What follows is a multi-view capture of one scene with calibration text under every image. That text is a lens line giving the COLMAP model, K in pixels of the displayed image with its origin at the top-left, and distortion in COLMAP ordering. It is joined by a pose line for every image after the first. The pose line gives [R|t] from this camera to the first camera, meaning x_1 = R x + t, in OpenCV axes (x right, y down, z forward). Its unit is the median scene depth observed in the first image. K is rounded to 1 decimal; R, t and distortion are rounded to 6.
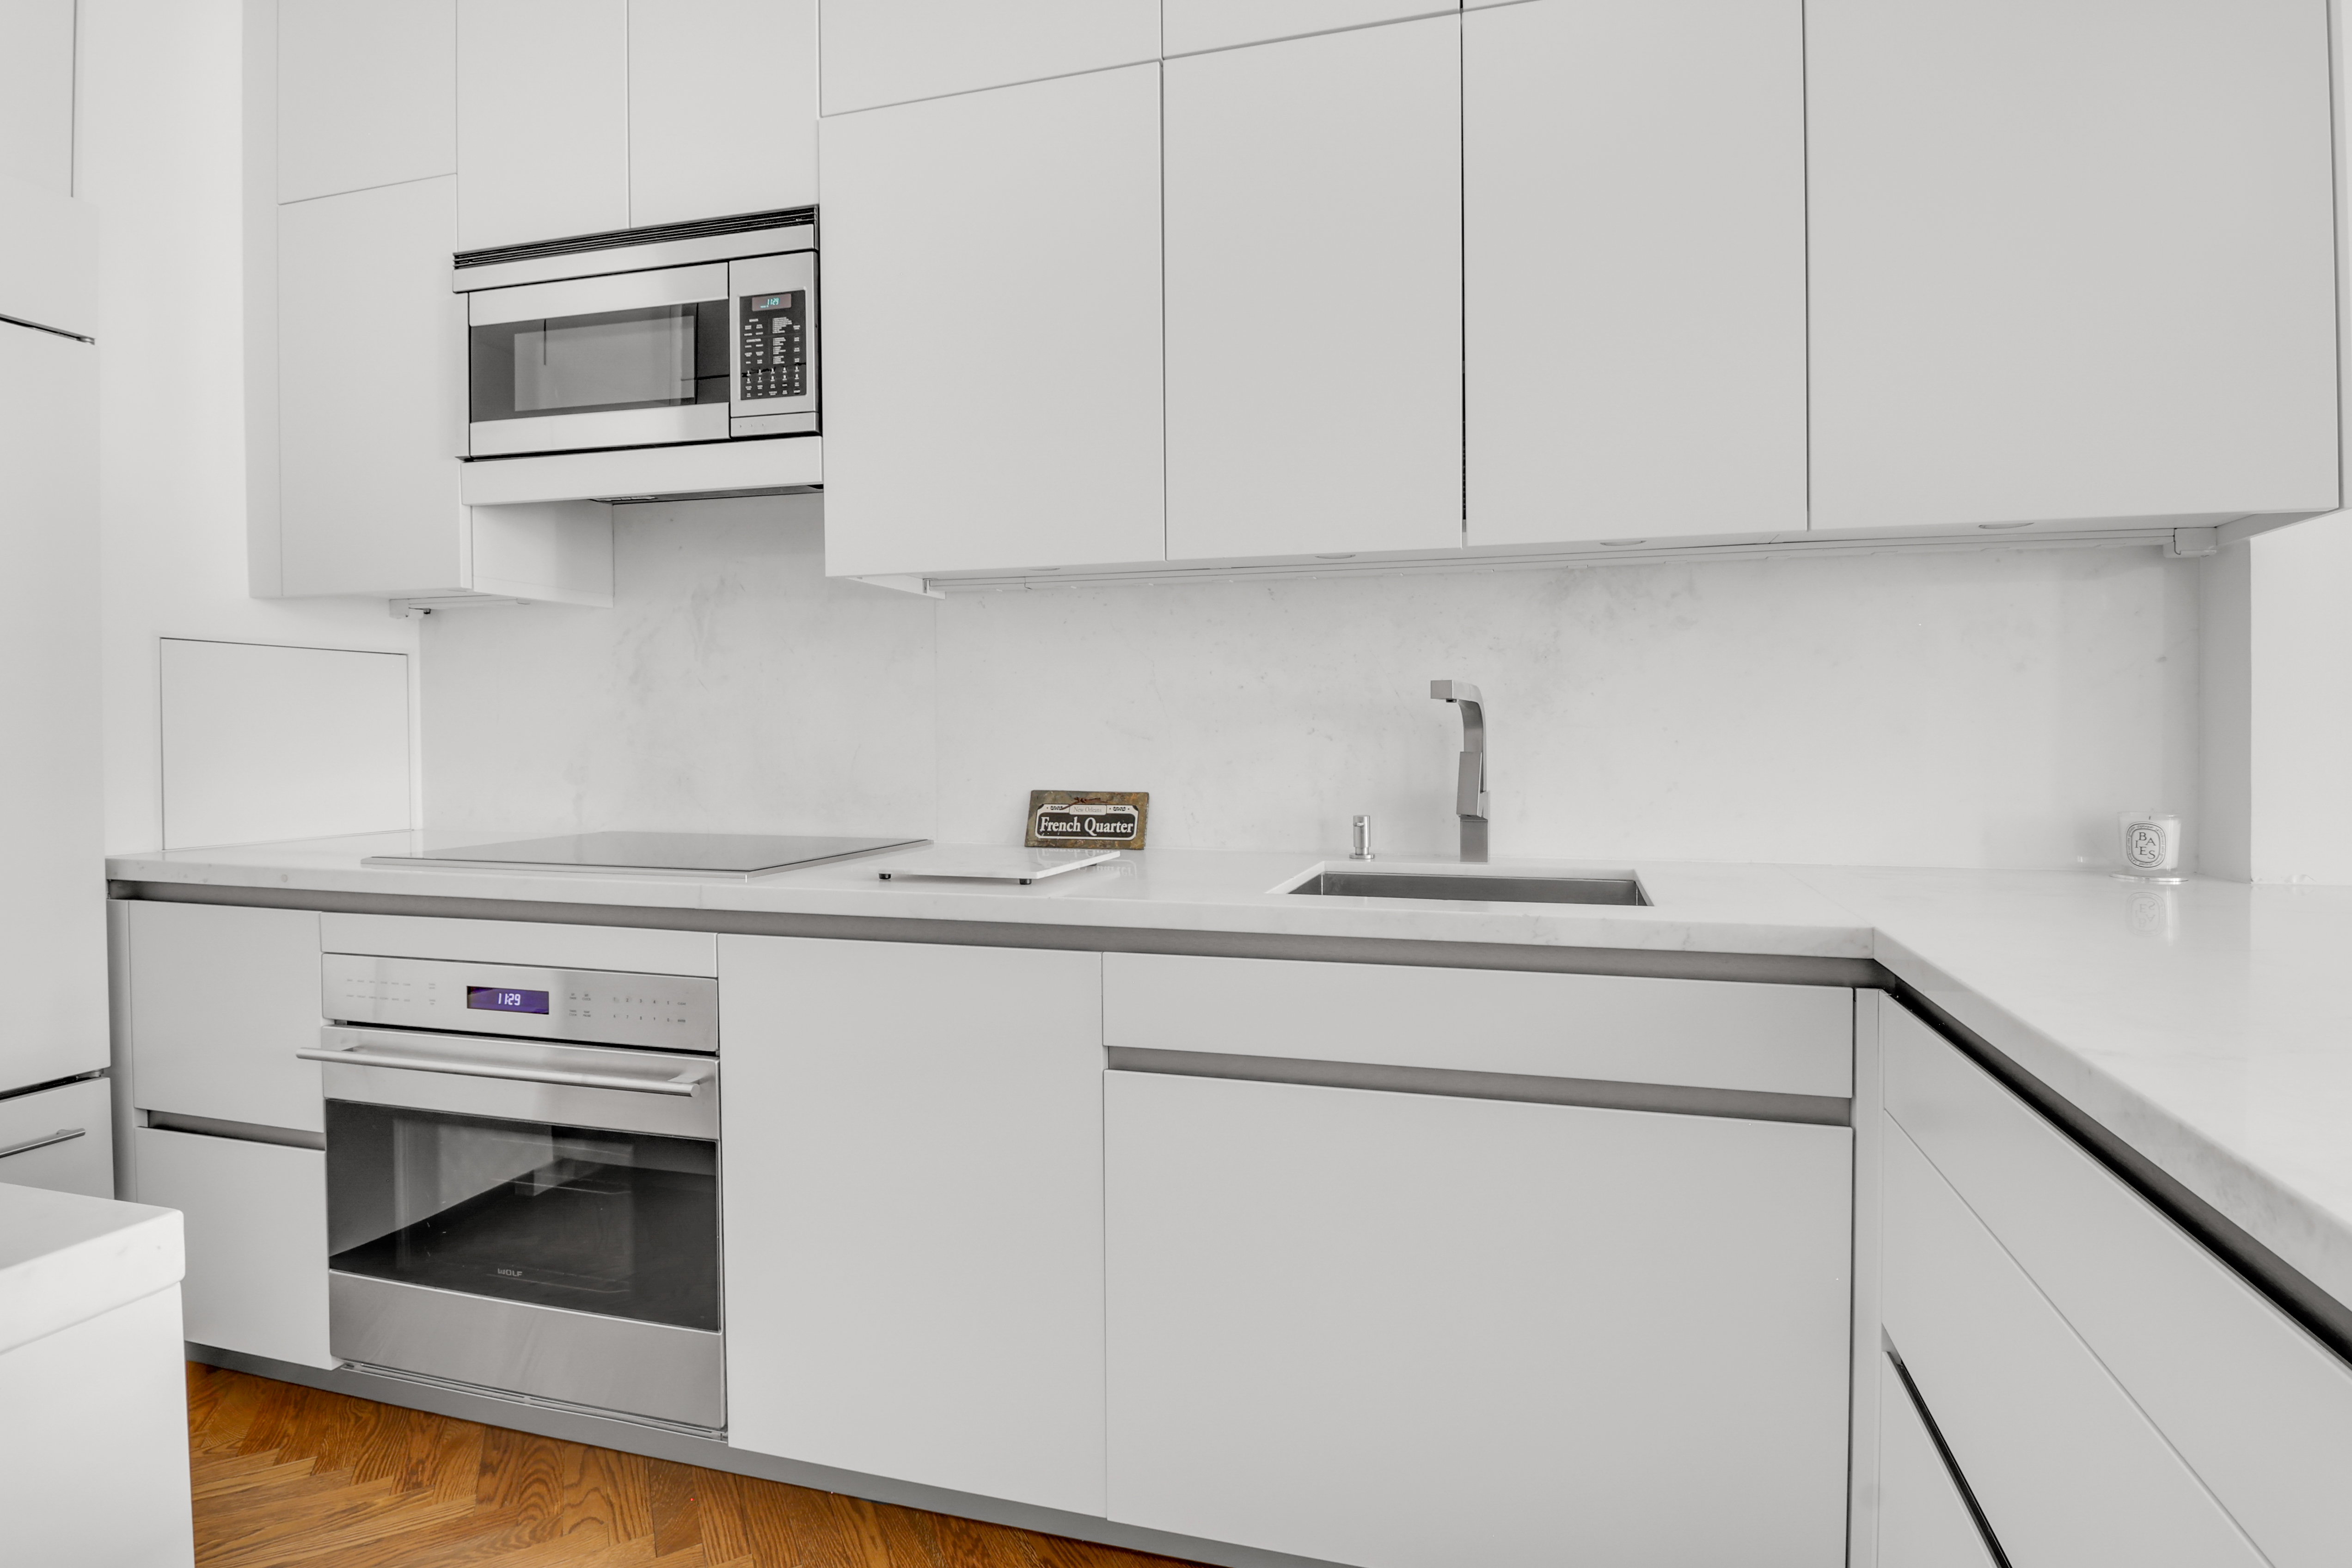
lens RADIAL K [[1113.9, 0, 1171.5], [0, 1113.9, 755.5], [0, 0, 1]] dist [-0.014829, -0.000528]
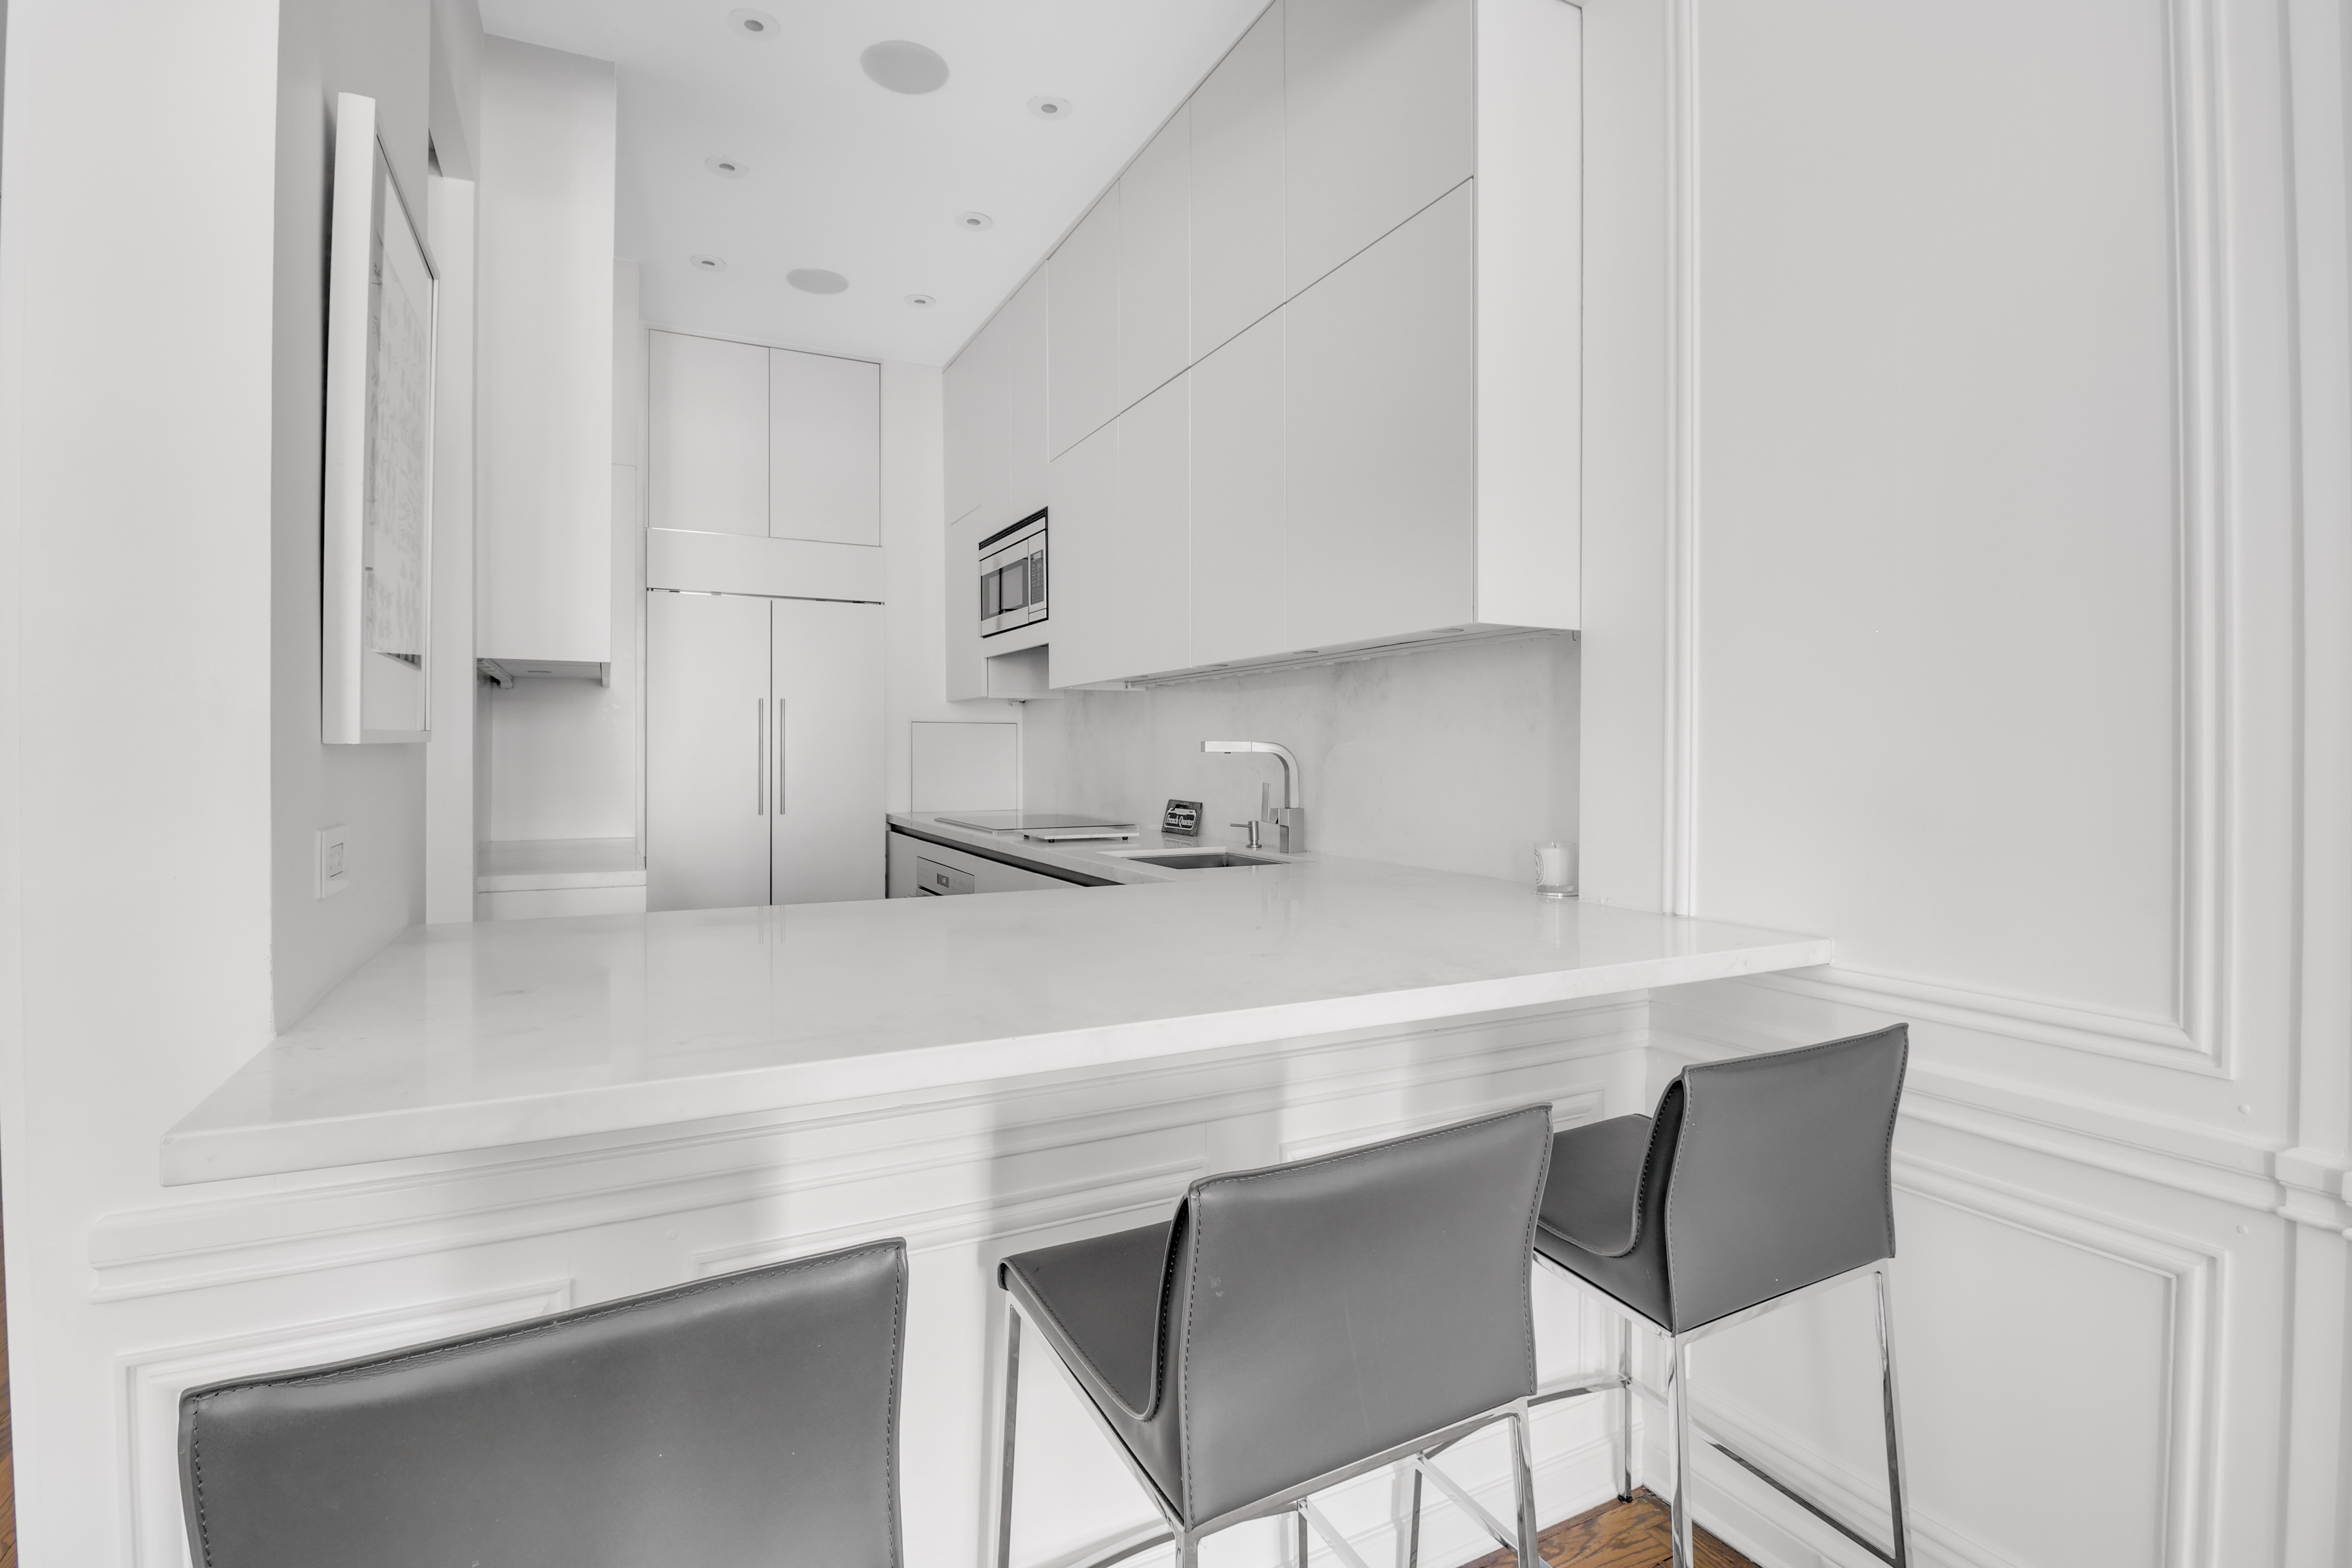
lens RADIAL K [[1113.9, 0, 1171.5], [0, 1113.9, 755.5], [0, 0, 1]] dist [-0.014829, -0.000528]
pose [[0.660553, 0.004035, -0.750768, 1.315341], [-0.011822, 0.999917, -0.005027, -0.032034], [0.750686, 0.012196, 0.660546, -0.165453]]
